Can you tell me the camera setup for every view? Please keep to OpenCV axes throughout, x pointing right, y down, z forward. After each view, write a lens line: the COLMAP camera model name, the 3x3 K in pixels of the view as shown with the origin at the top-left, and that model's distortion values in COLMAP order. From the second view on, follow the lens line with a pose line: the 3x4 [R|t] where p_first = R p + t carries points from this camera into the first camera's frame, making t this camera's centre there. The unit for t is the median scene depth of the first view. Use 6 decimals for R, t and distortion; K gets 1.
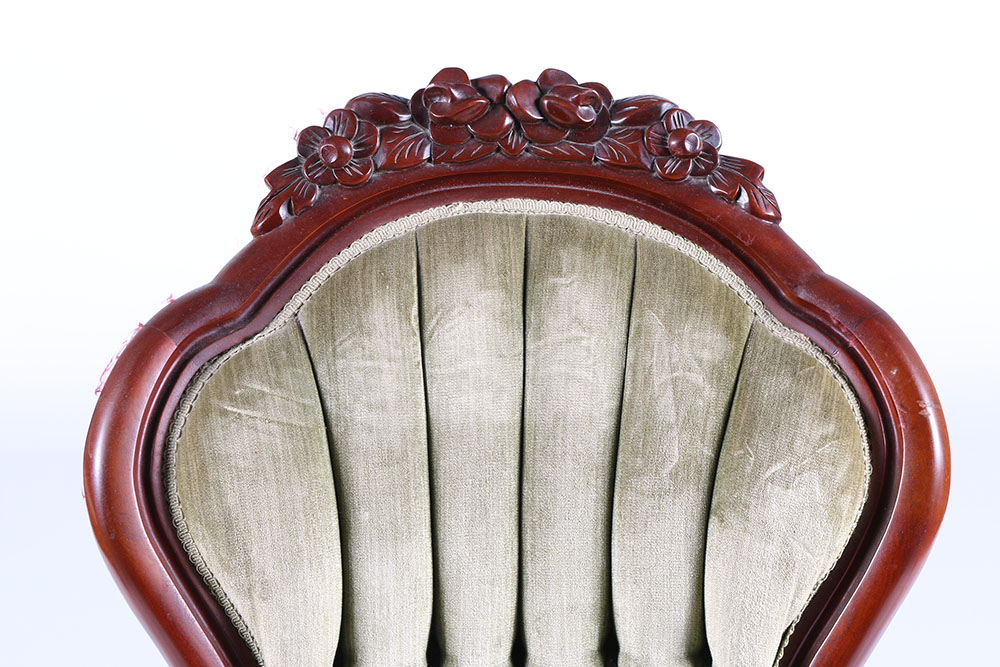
lens RADIAL K [[2015.6, 0, 499.7], [0, 2015.6, 332.1], [0, 0, 1]] dist [-0.012888, 0.000000]
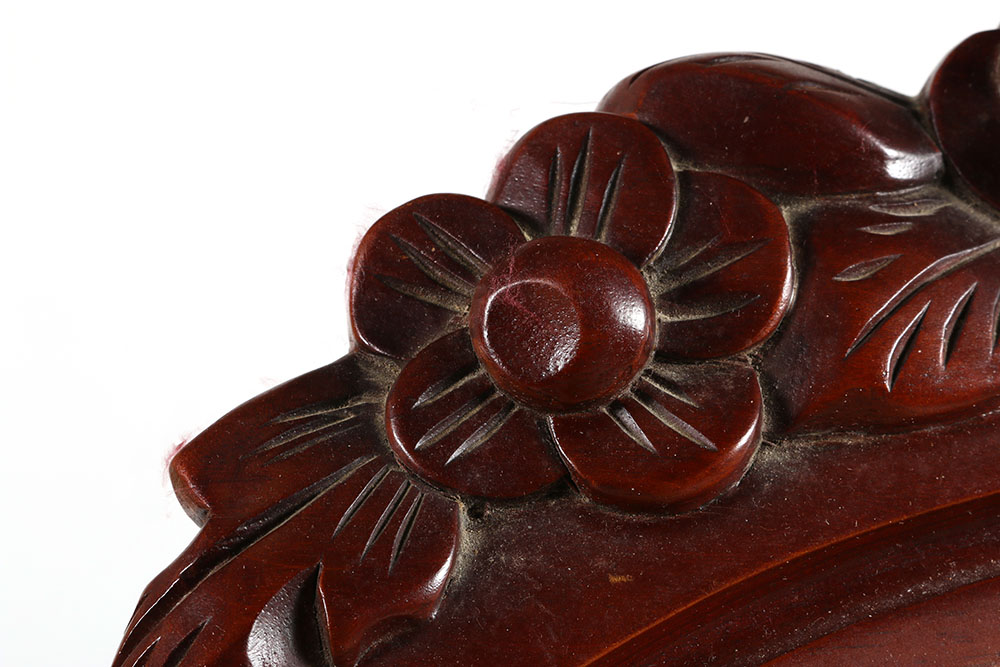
lens RADIAL K [[2559.0, 0, 499.4], [0, 2559.0, 333.4], [0, 0, 1]] dist [0.033534, 0.000000]
pose [[0.999754, 0.015685, 0.015677, -0.091239], [-0.012456, 0.982055, -0.188182, -0.044803], [-0.018347, 0.187941, 0.982009, 0.774002]]
